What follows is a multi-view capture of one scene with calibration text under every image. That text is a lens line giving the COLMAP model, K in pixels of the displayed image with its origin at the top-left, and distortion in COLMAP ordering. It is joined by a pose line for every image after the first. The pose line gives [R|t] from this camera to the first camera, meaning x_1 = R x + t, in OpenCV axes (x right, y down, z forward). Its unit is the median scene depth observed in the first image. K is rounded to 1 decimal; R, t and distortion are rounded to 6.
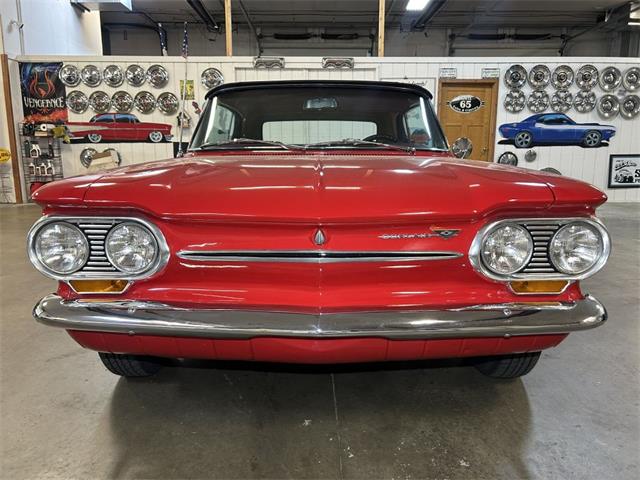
lens RADIAL K [[488.3, 0, 319.3], [0, 488.3, 238.4], [0, 0, 1]] dist [0.037522, -0.042355]
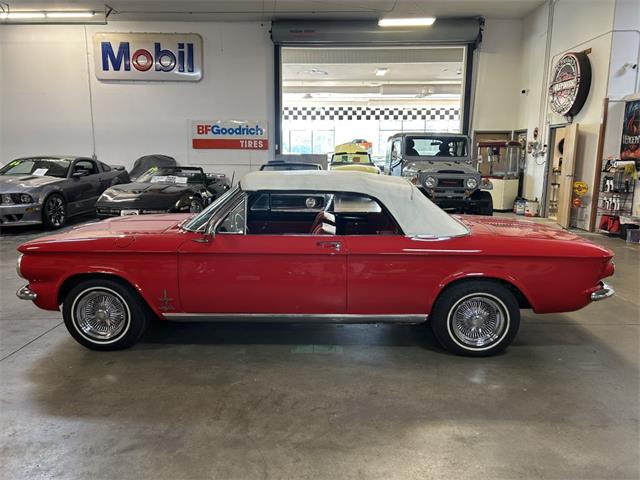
lens RADIAL K [[488.3, 0, 311.5], [0, 488.3, 239.7], [0, 0, 1]] dist [0.037522, -0.042355]
pose [[-0.049600, 0.171591, -0.983919, 0.499330], [-0.176880, 0.968051, 0.177740, -0.139037], [0.982982, 0.182851, -0.017664, 0.407393]]
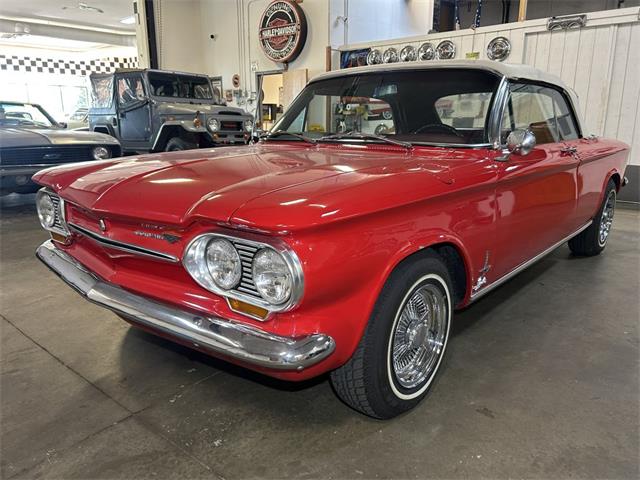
lens RADIAL K [[488.3, 0, 316.5], [0, 488.3, 243.7], [0, 0, 1]] dist [0.037522, -0.042355]
pose [[0.742023, 0.158797, -0.651295, 0.195837], [-0.112854, 0.987263, 0.112137, -0.022860], [0.660807, -0.009707, 0.750493, 0.058484]]
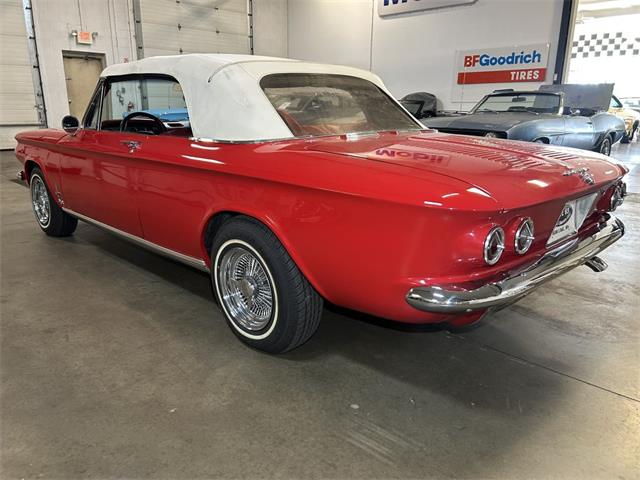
lens RADIAL K [[488.3, 0, 313.7], [0, 488.3, 238.9], [0, 0, 1]] dist [0.037522, -0.042355]
pose [[-0.724694, 0.173310, -0.666920, 0.232845], [-0.124662, 0.918908, 0.374255, -0.142634], [0.677701, 0.354360, -0.644322, 0.721032]]
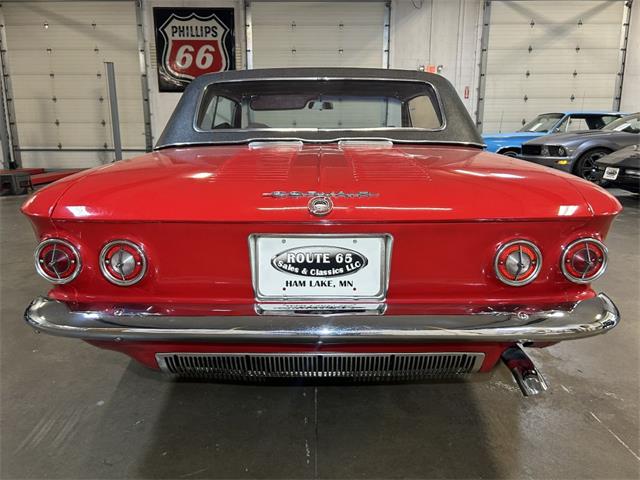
lens RADIAL K [[488.3, 0, 320.8], [0, 488.3, 238.4], [0, 0, 1]] dist [0.037522, -0.042355]
pose [[-0.999856, -0.002735, 0.016731, 0.000037], [0.003647, 0.929079, 0.369863, -0.145307], [-0.016556, 0.369871, -0.928935, 0.791822]]
